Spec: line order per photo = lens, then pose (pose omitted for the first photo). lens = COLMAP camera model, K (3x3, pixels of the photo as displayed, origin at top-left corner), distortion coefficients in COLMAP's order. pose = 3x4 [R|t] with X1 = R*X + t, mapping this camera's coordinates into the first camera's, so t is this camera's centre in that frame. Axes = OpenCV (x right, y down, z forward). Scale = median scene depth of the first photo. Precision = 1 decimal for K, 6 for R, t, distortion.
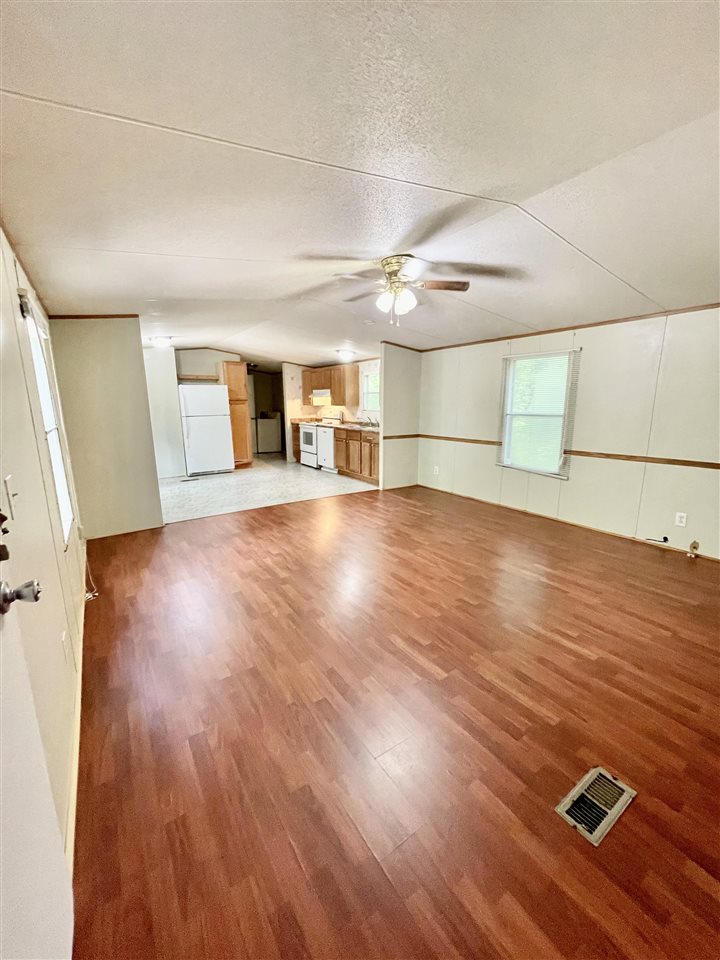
lens RADIAL K [[388.5, 0, 368.0], [0, 388.5, 480.7], [0, 0, 1]] dist [-0.002087, 0.000278]
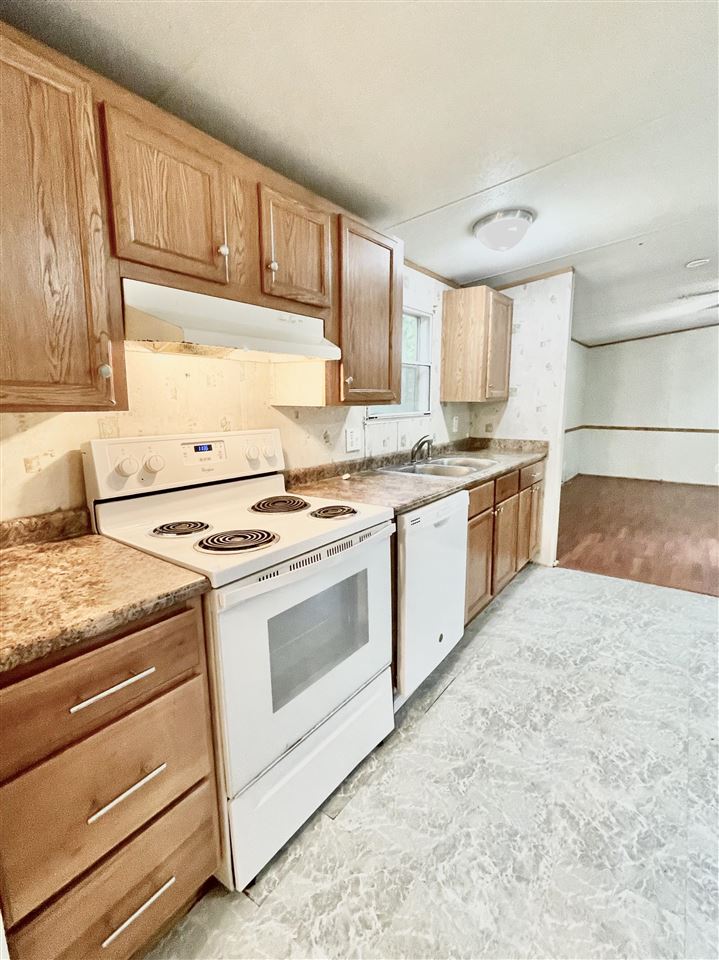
lens RADIAL K [[457.5, 0, 362.1], [0, 457.5, 476.1], [0, 0, 1]] dist [0.000472, 0.001411]
pose [[-0.338421, -0.156349, 0.927915, -0.335203], [0.189221, 0.954650, 0.229865, -0.217618], [-0.921774, 0.253372, -0.293489, 1.104491]]
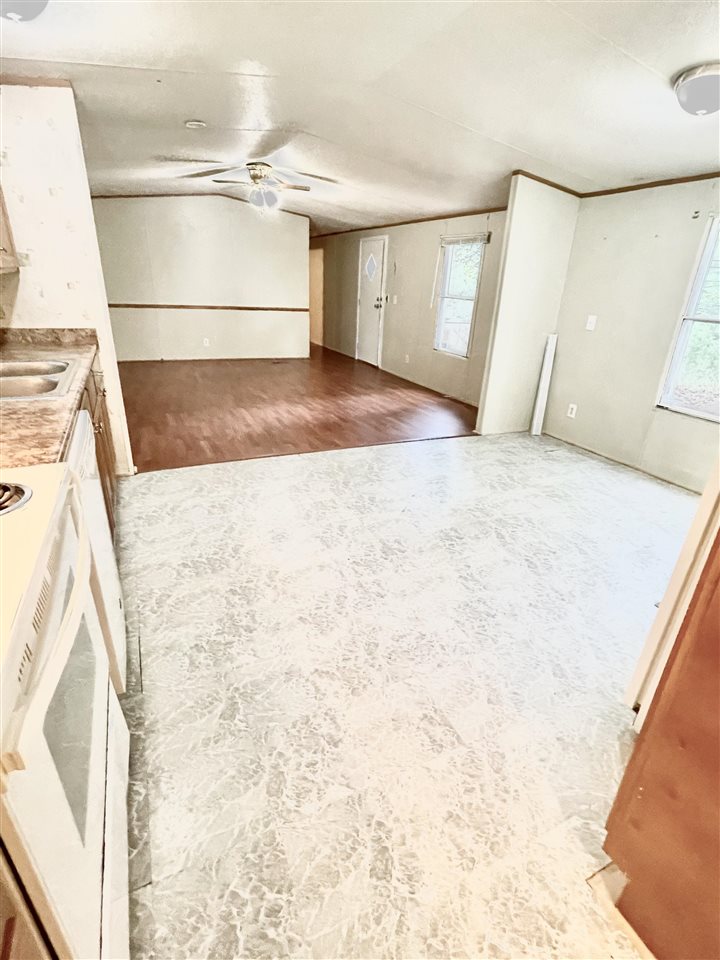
lens RADIAL K [[477.8, 0, 376.8], [0, 477.8, 479.3], [0, 0, 1]] dist [0.000363, 0.001726]
pose [[-0.988188, -0.098355, 0.117518, -0.251505], [-0.016134, 0.829373, 0.558463, -0.228506], [-0.152393, 0.549970, -0.821163, 1.138529]]
